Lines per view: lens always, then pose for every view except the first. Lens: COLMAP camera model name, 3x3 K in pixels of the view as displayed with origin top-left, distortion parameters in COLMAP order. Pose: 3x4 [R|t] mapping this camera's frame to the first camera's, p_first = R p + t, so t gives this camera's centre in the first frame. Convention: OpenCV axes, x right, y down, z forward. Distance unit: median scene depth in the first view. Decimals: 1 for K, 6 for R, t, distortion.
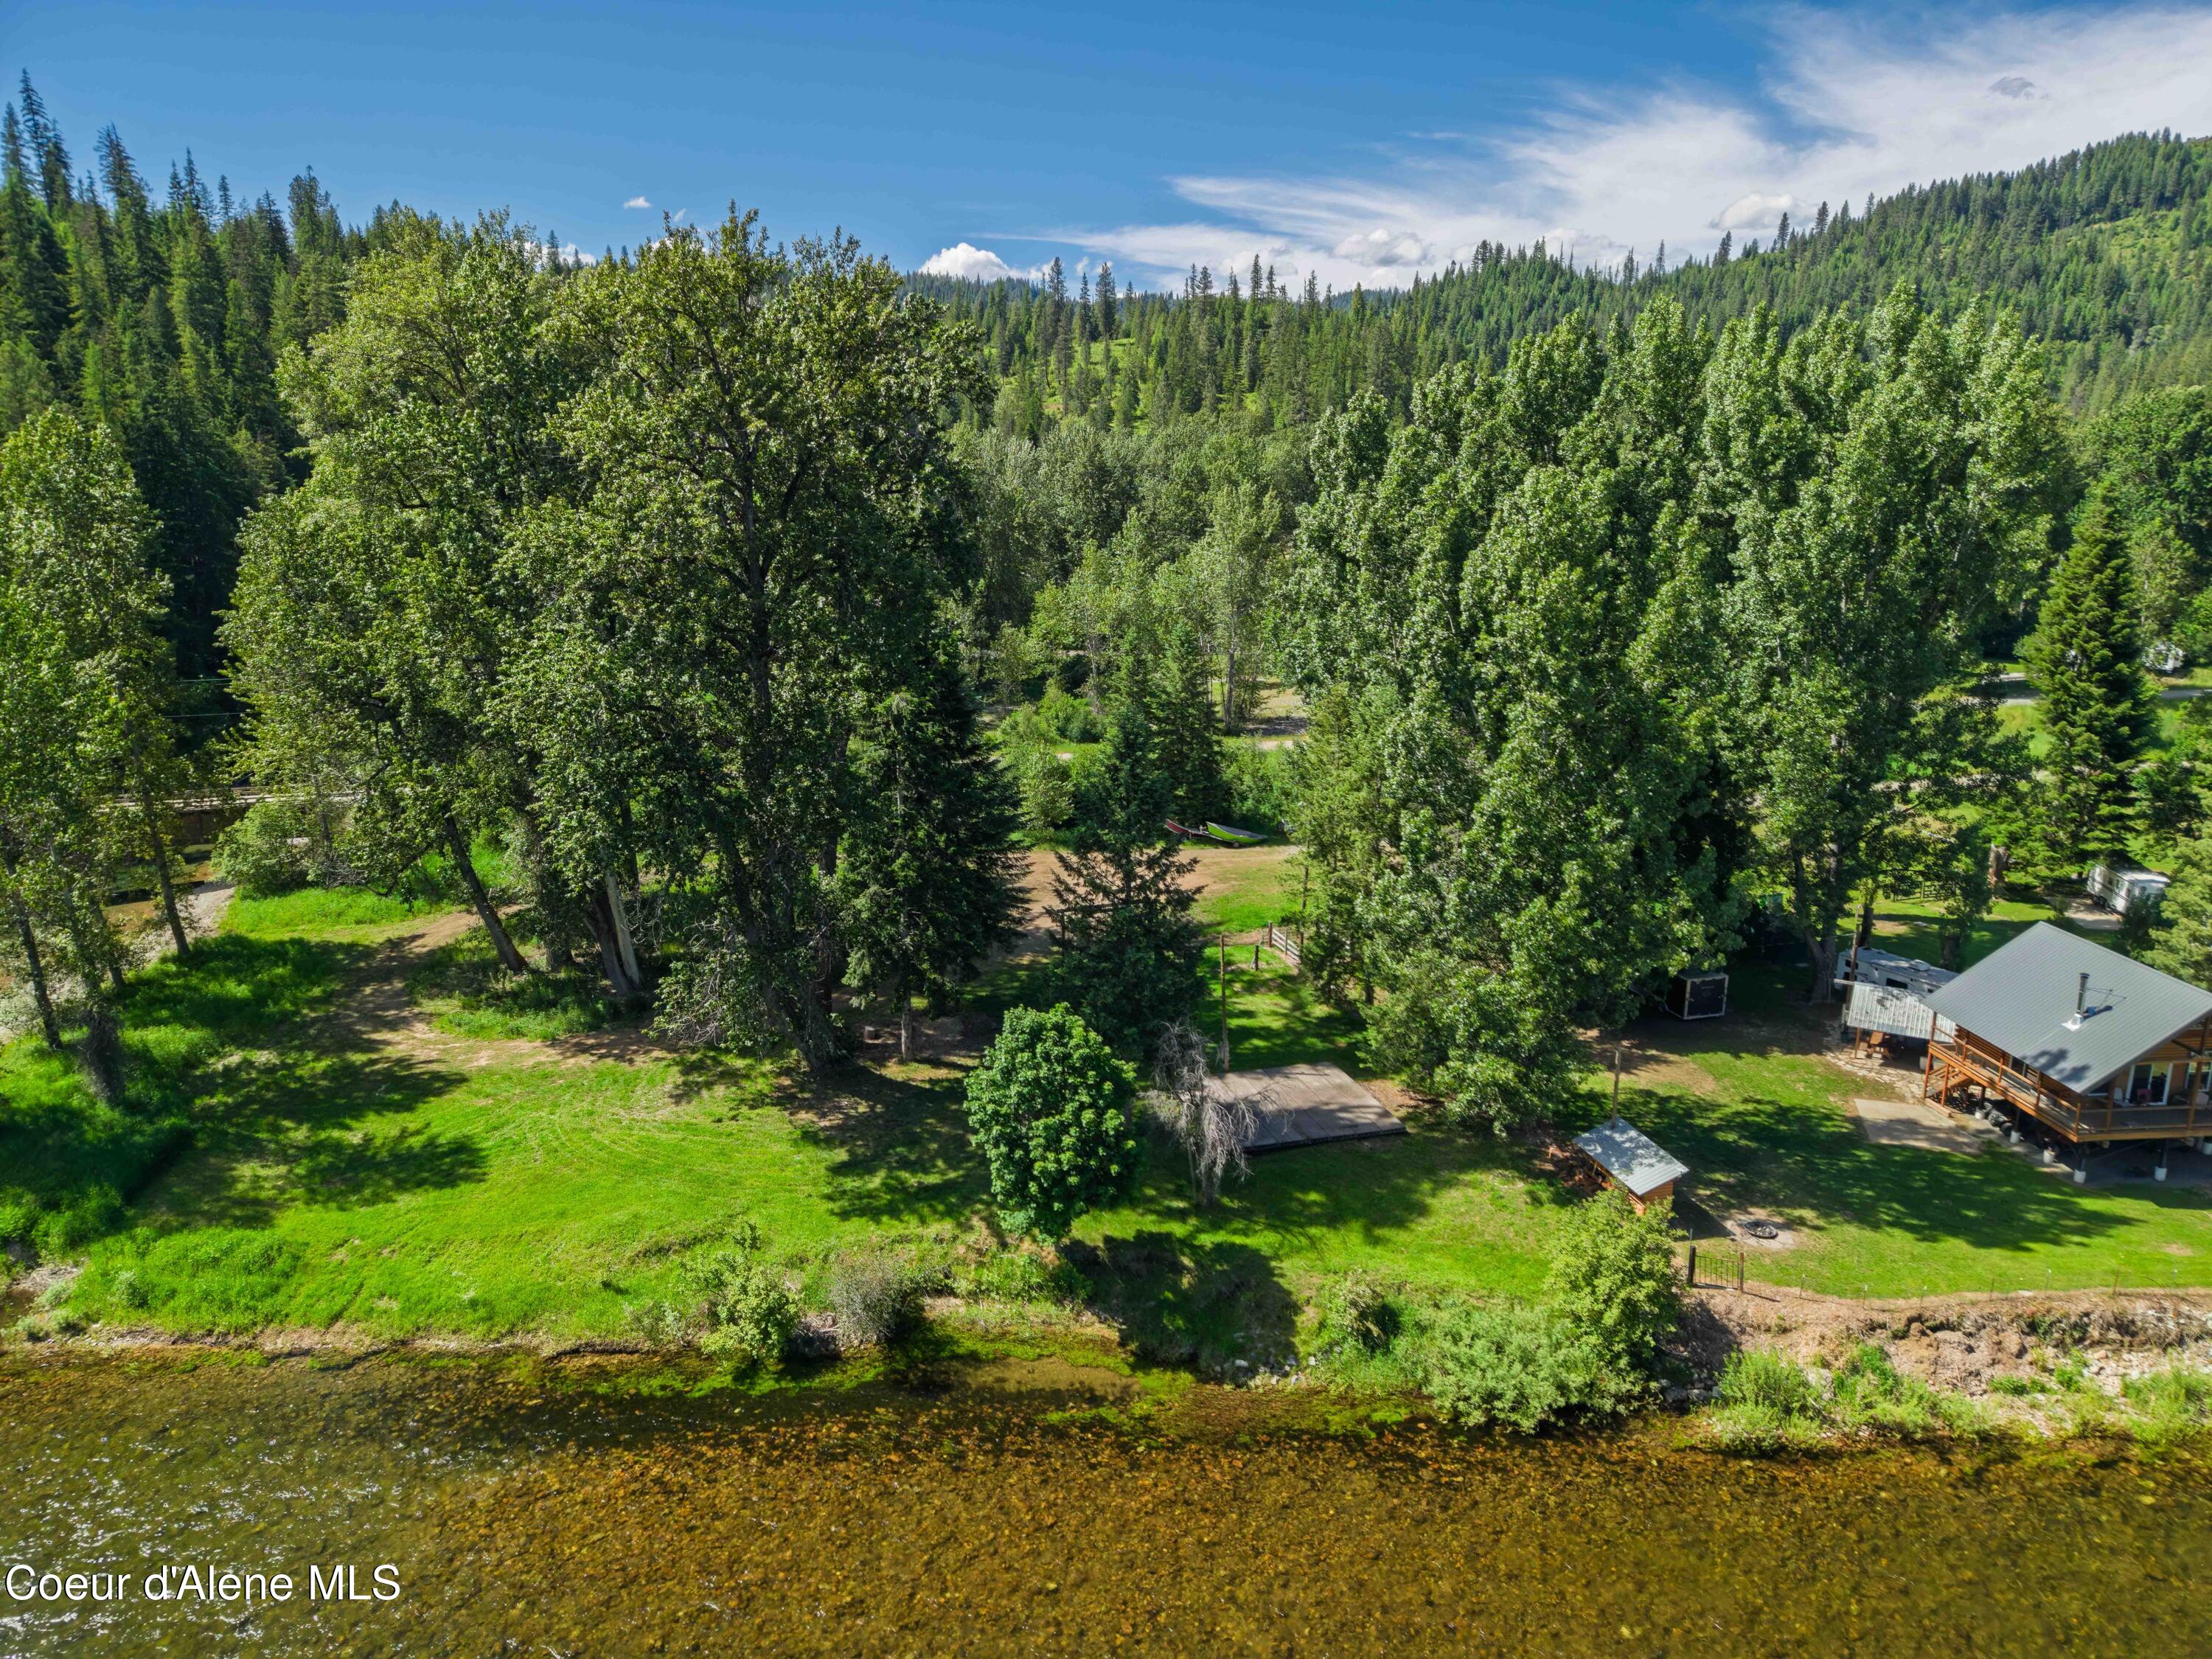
lens RADIAL K [[1491.4, 0, 1103.1], [0, 1491.4, 830.7], [0, 0, 1]] dist [0.019918, -0.012391]
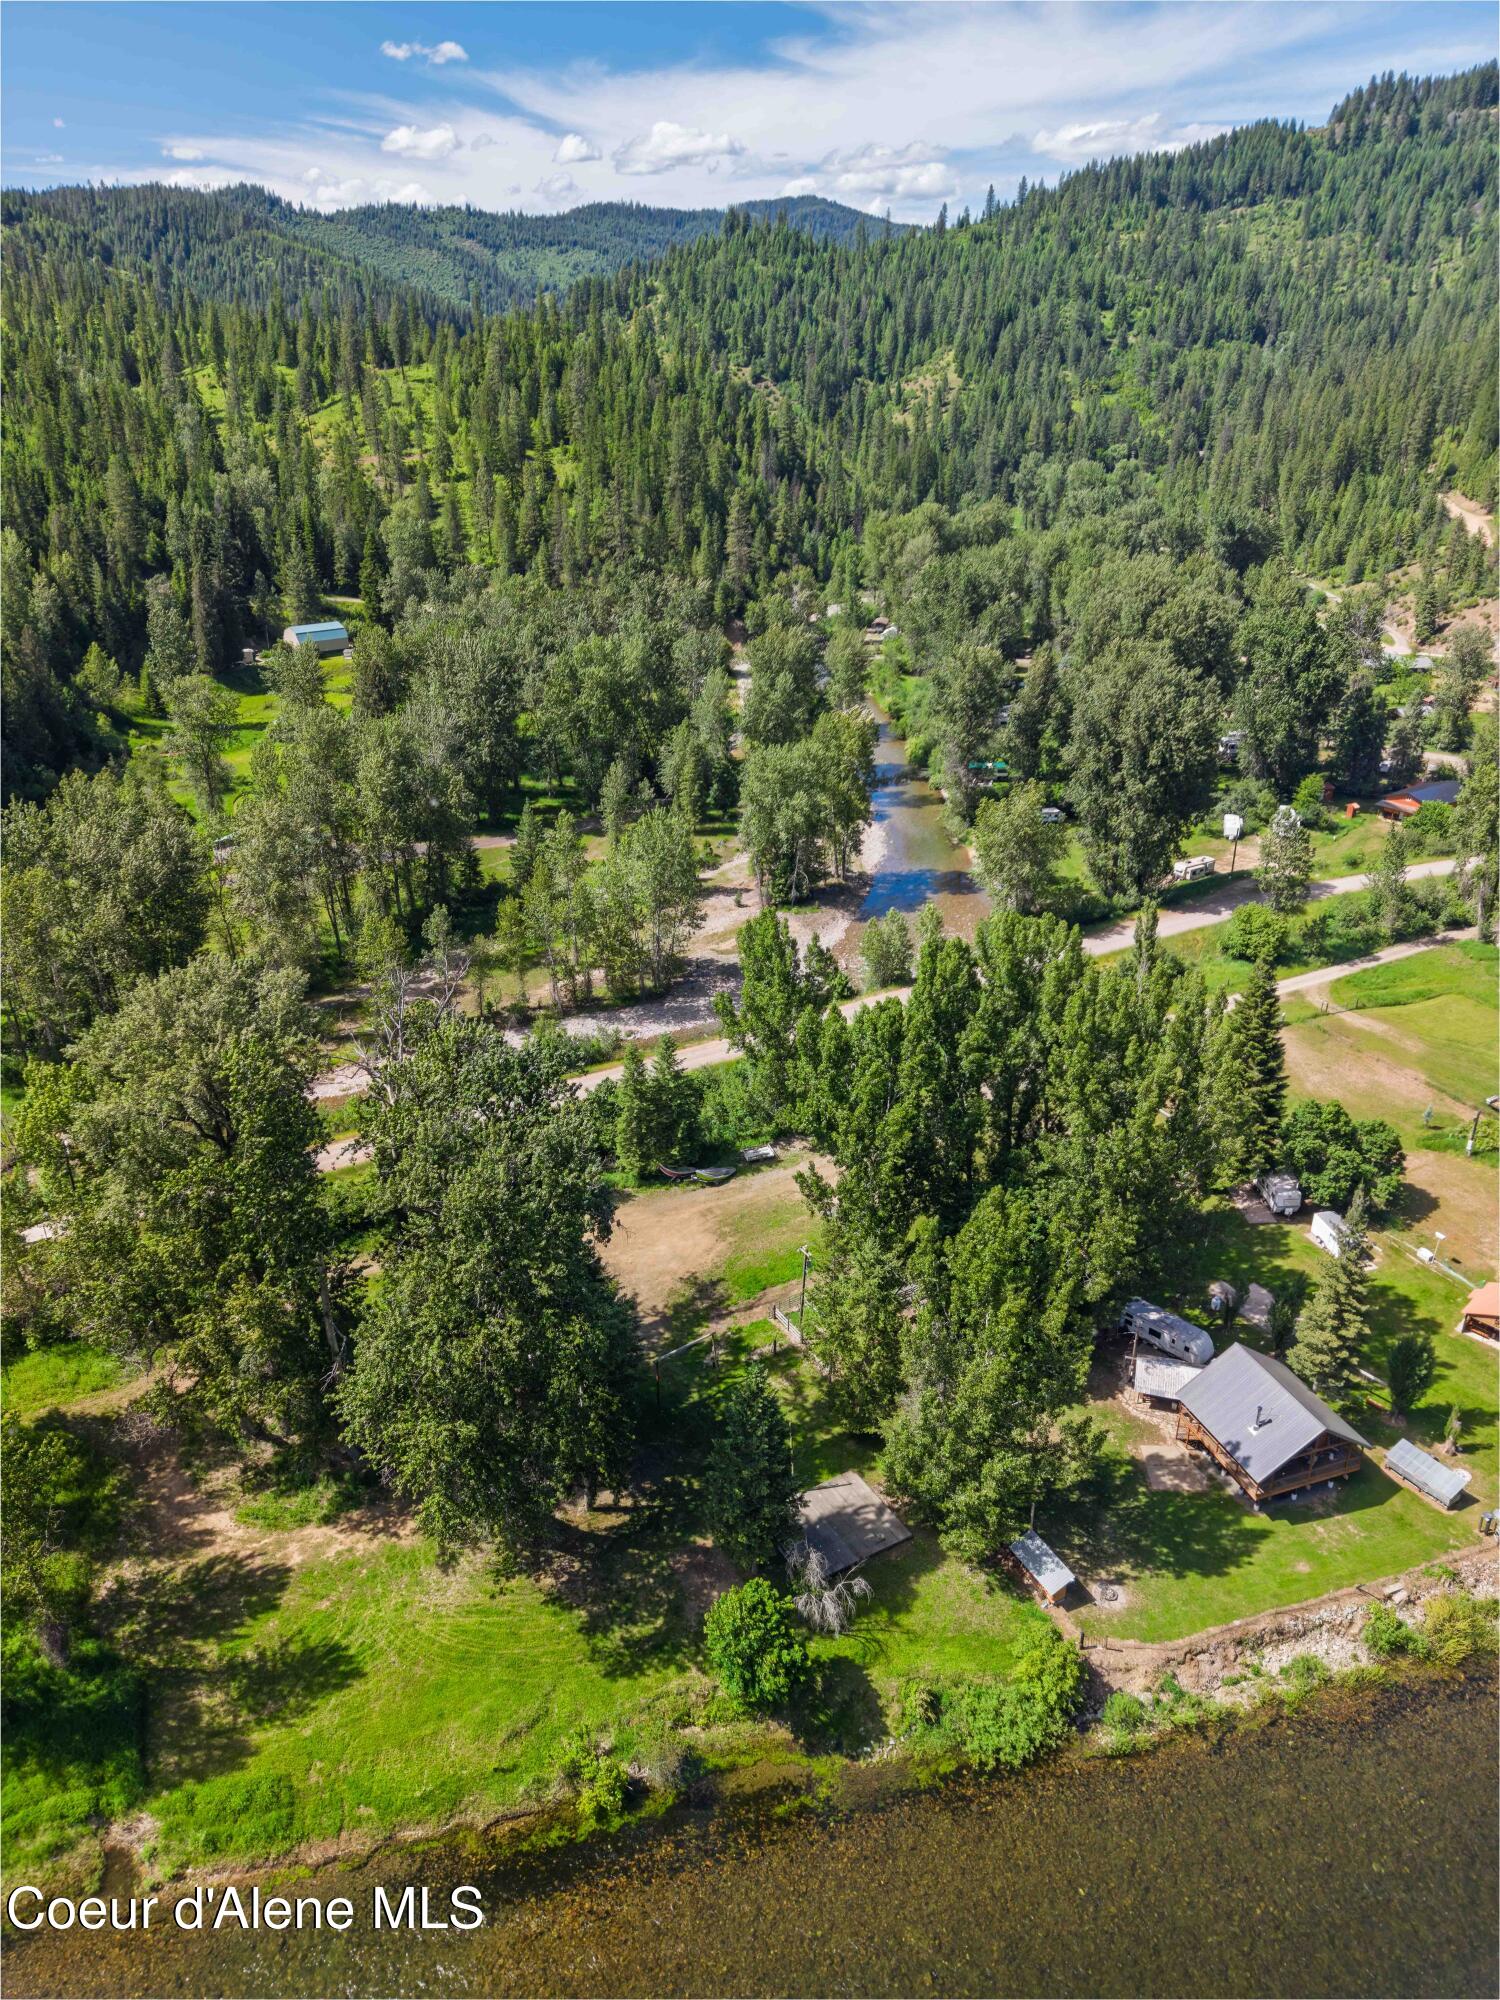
lens RADIAL K [[1348.5, 0, 748.2], [0, 1348.5, 991.0], [0, 0, 1]] dist [0.019918, -0.012391]
pose [[0.967862, -0.101637, 0.230029, -0.334080], [0.058535, 0.980616, 0.186991, -0.871925], [-0.244575, -0.167516, 0.955050, -0.409867]]
